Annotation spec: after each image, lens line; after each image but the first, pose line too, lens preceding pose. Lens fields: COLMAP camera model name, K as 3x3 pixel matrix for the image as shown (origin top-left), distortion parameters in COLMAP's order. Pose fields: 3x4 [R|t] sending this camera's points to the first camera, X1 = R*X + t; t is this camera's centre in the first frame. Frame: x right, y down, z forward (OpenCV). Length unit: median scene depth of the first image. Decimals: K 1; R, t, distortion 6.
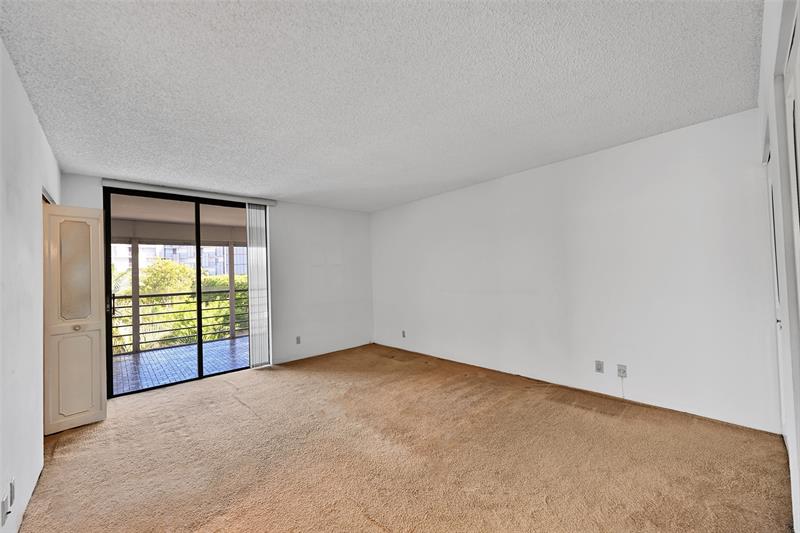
lens RADIAL K [[315.6, 0, 397.8], [0, 315.6, 266.8], [0, 0, 1]] dist [-0.000141, -0.000739]
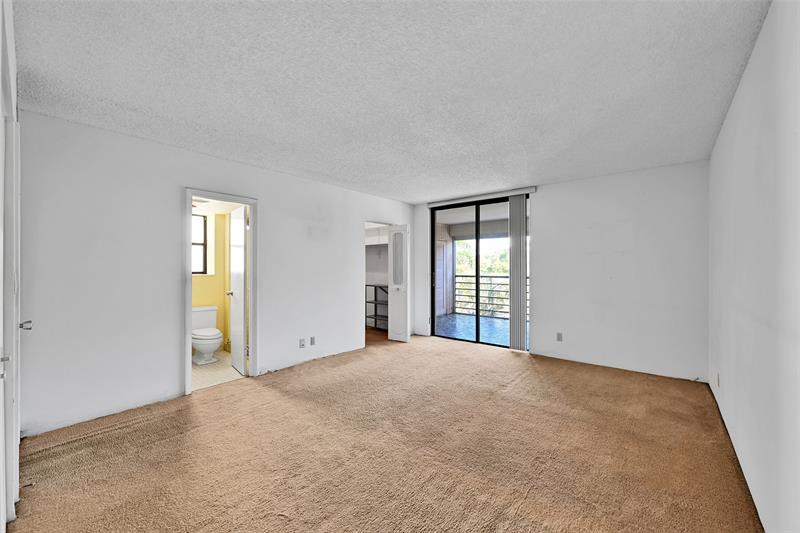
lens RADIAL K [[315.6, 0, 399.9], [0, 315.6, 264.3], [0, 0, 1]] dist [-0.000141, -0.000739]
pose [[0.144848, 0.022580, -0.989196, 0.580283], [0.017004, 0.999535, 0.025306, -0.002409], [0.989308, -0.020486, 0.144397, 0.506322]]
